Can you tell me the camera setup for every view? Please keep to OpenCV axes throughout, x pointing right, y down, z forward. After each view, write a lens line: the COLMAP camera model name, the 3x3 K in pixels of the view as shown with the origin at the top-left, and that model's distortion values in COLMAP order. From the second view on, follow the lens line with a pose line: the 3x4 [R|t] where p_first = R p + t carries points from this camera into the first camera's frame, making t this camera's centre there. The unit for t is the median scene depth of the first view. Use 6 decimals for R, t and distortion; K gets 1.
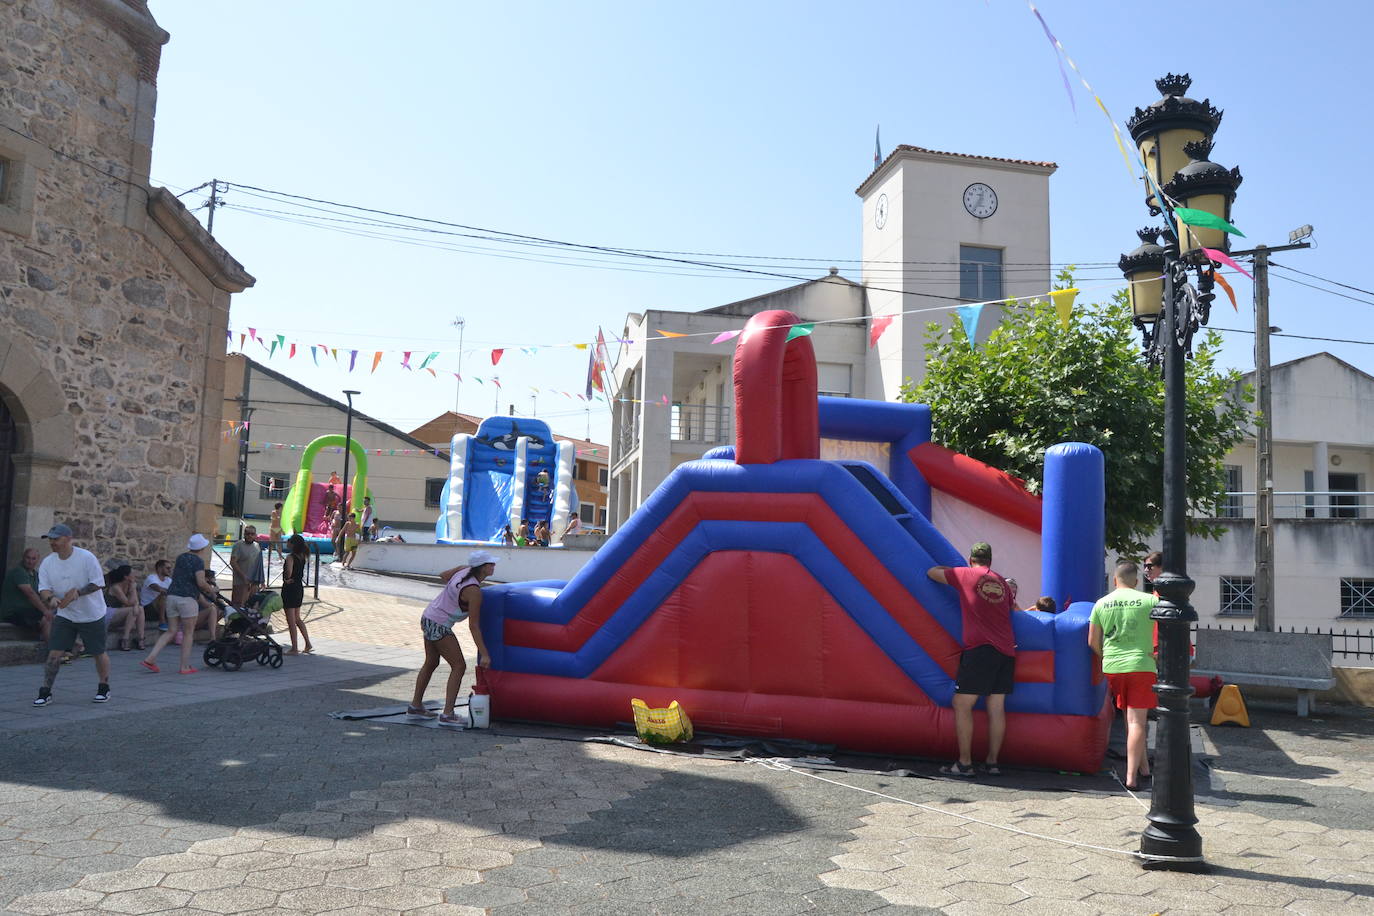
lens RADIAL K [[1090.8, 0, 693.2], [0, 1090.8, 457.0], [0, 0, 1]] dist [-0.076291, 0.004012]
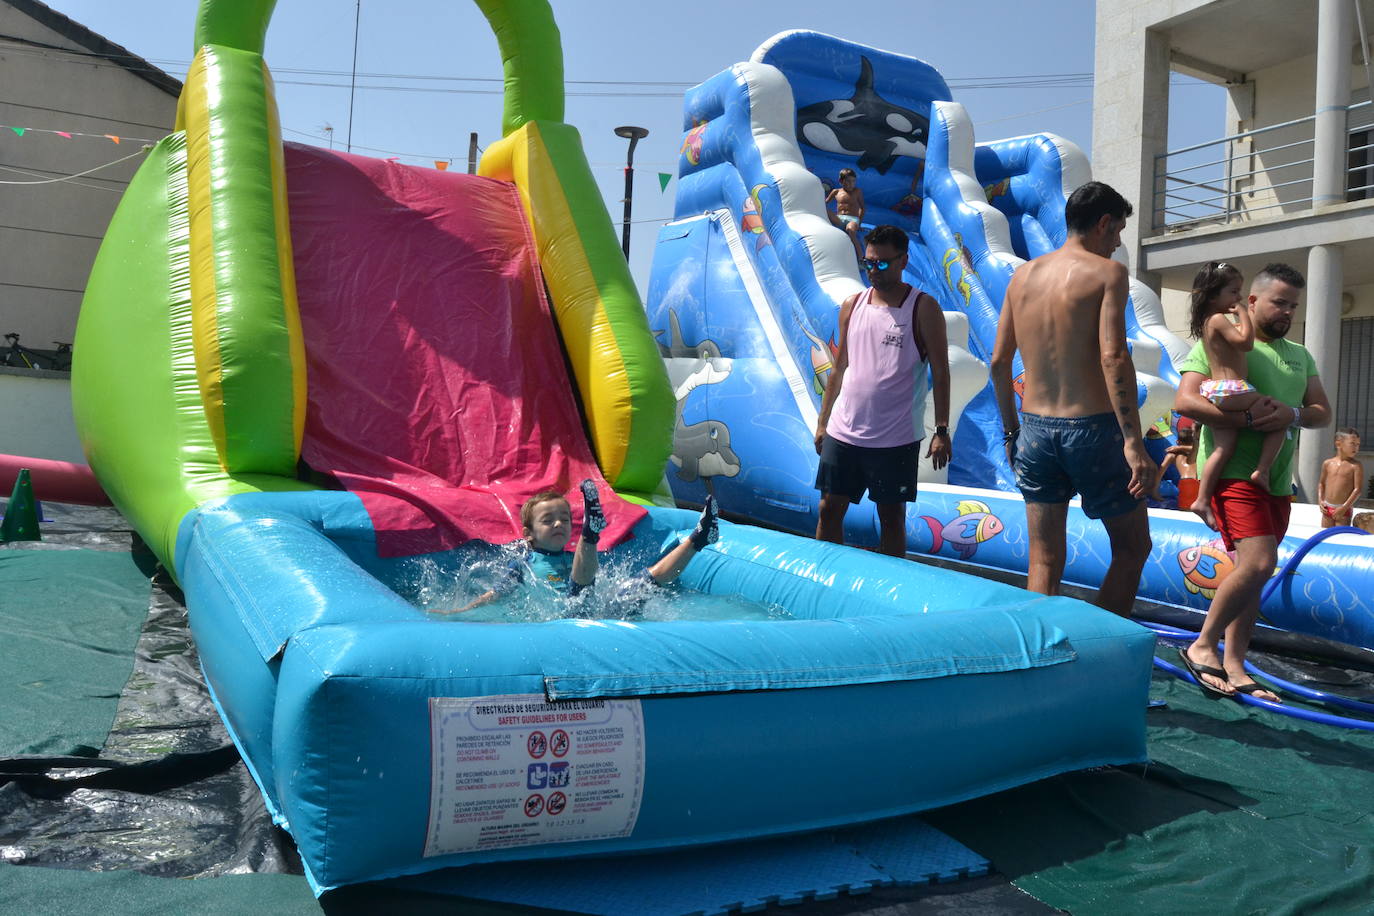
lens RADIAL K [[1090.8, 0, 693.2], [0, 1090.8, 457.0], [0, 0, 1]] dist [-0.076291, 0.004012]
pose [[0.963347, 0.019453, 0.267552, -0.286747], [-0.052704, 0.991654, 0.117667, 0.043488], [-0.263030, -0.127455, 0.956332, 0.714254]]
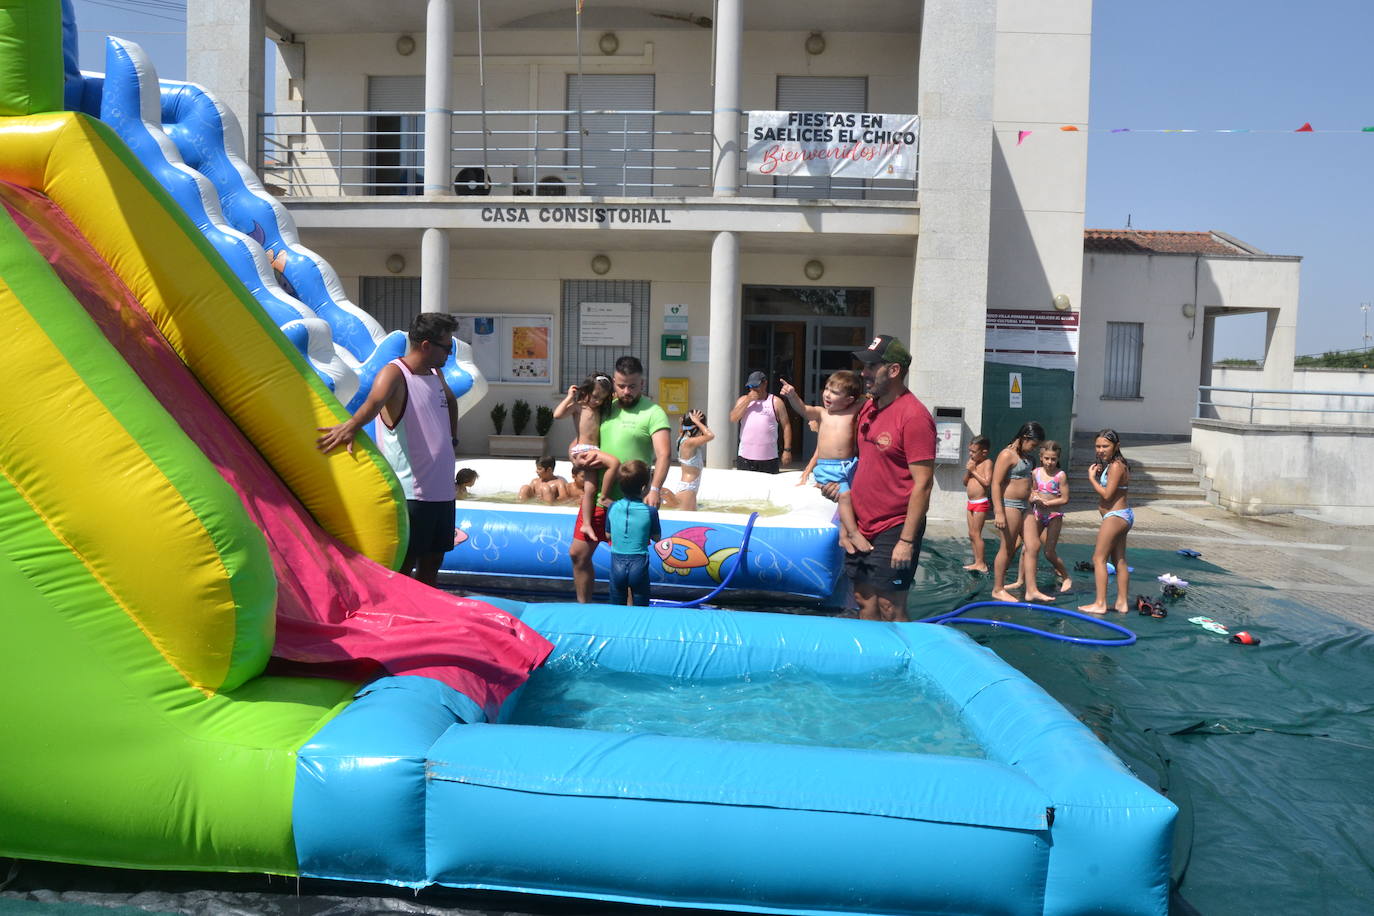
lens RADIAL K [[1090.8, 0, 693.2], [0, 1090.8, 457.0], [0, 0, 1]] dist [-0.076291, 0.004012]
pose [[0.238639, -0.098368, 0.966113, -0.362750], [-0.117999, 0.984548, 0.129392, 0.029768], [-0.963913, -0.144878, 0.223344, 0.779702]]
